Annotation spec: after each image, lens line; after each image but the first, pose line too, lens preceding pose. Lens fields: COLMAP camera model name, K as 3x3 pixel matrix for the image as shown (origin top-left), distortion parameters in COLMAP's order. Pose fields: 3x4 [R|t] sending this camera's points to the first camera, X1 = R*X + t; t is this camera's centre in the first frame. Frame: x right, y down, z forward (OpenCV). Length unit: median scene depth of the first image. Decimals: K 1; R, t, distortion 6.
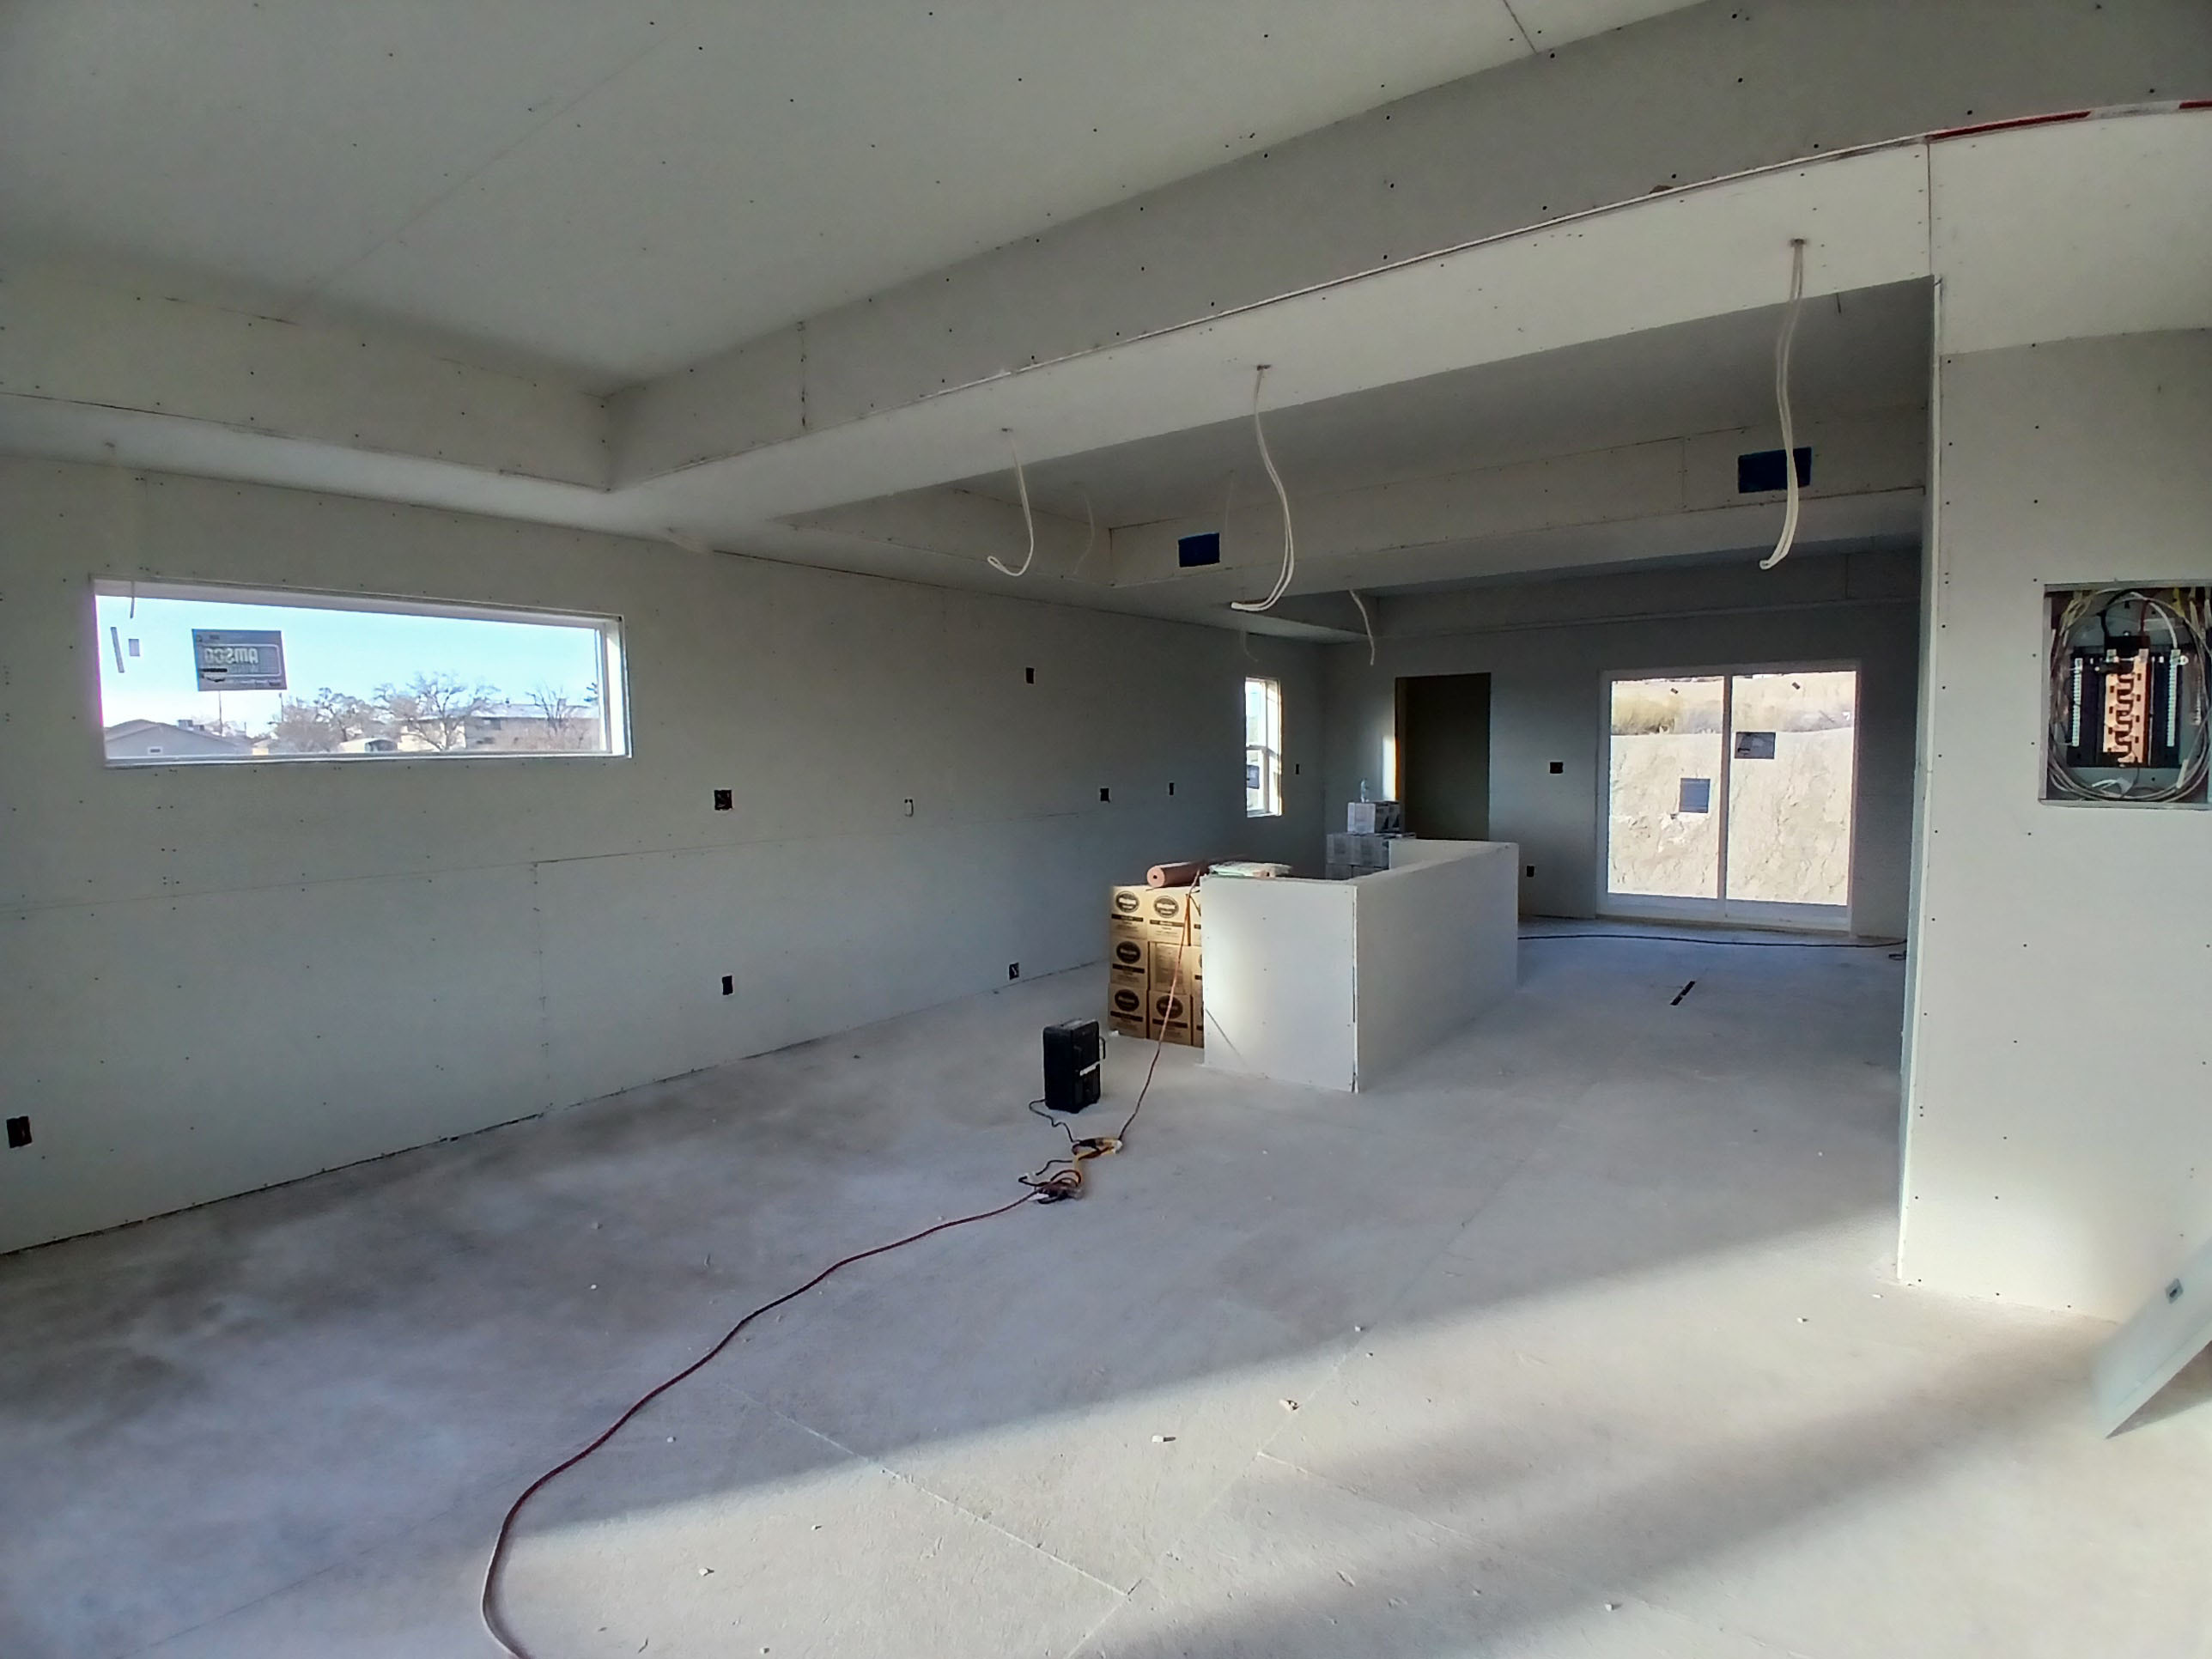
lens RADIAL K [[1087.0, 0, 1100.5], [0, 1087.0, 842.1], [0, 0, 1]] dist [-0.010849, -0.027580]
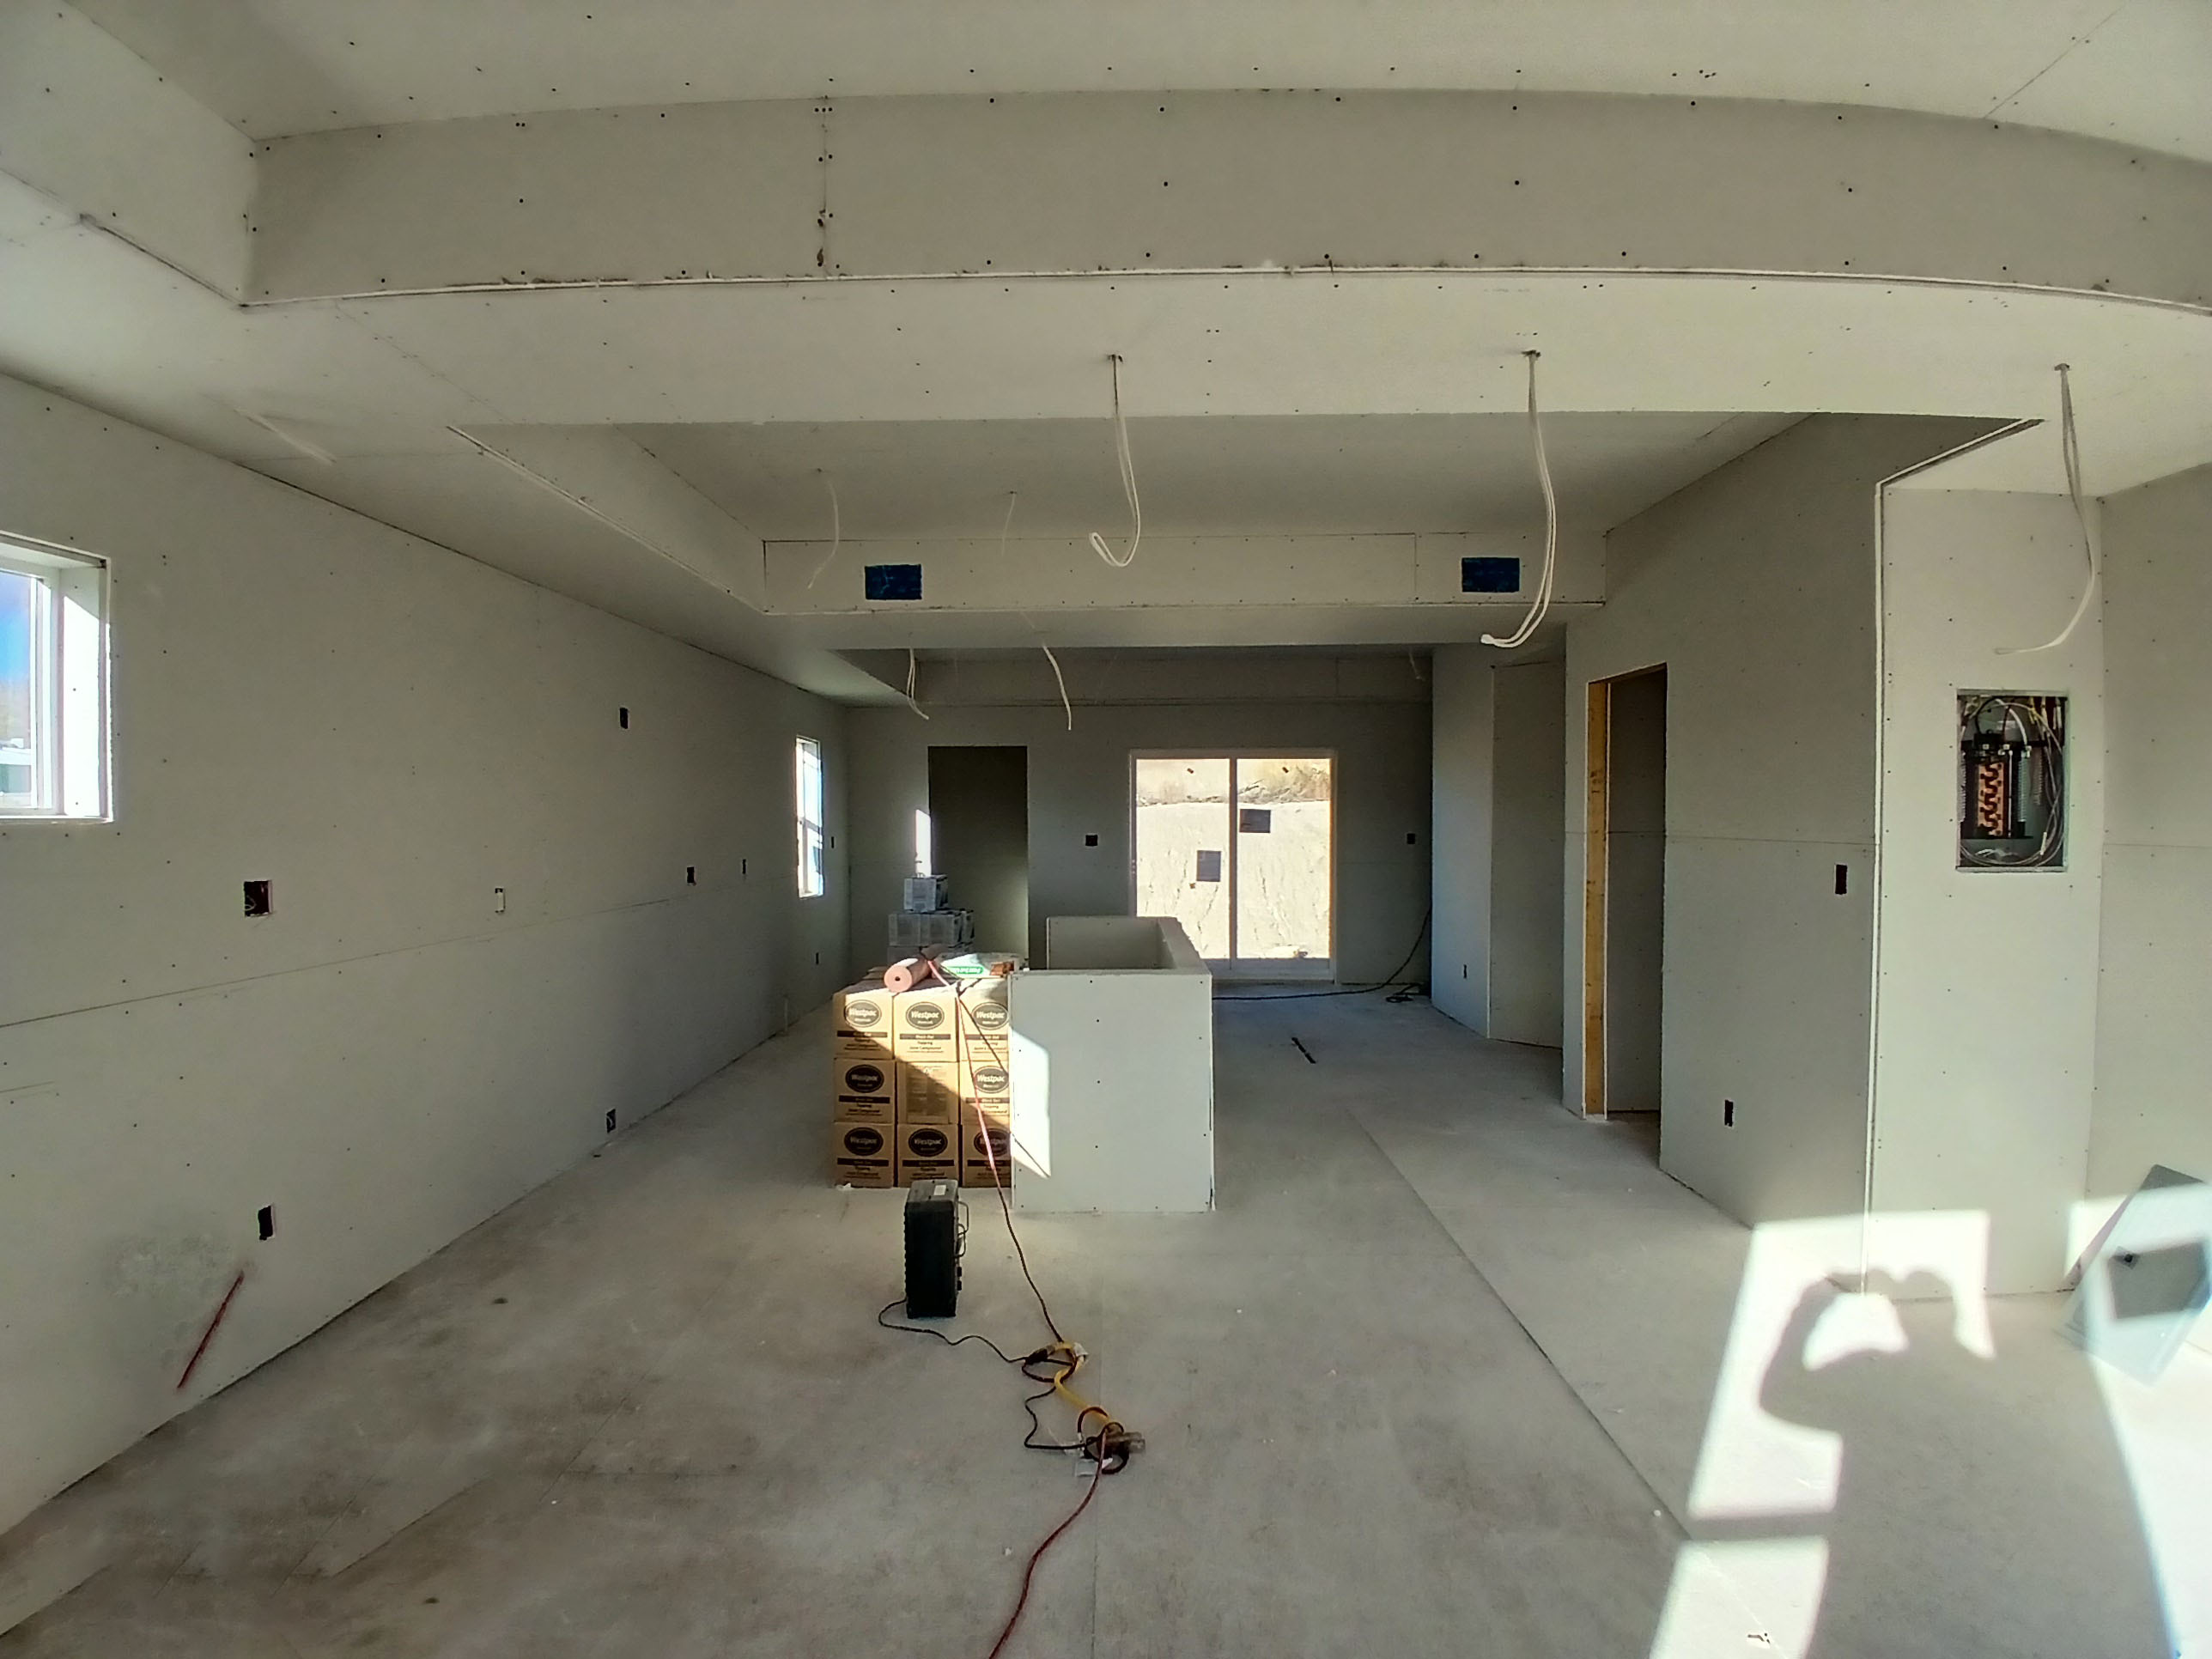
lens RADIAL K [[1087.0, 0, 1100.8], [0, 1087.0, 842.4], [0, 0, 1]] dist [-0.010849, -0.027580]
pose [[0.821973, -0.001051, 0.569525, -0.281527], [0.039189, 0.997732, -0.054719, -0.018200], [-0.568176, 0.067296, 0.820150, 0.260528]]
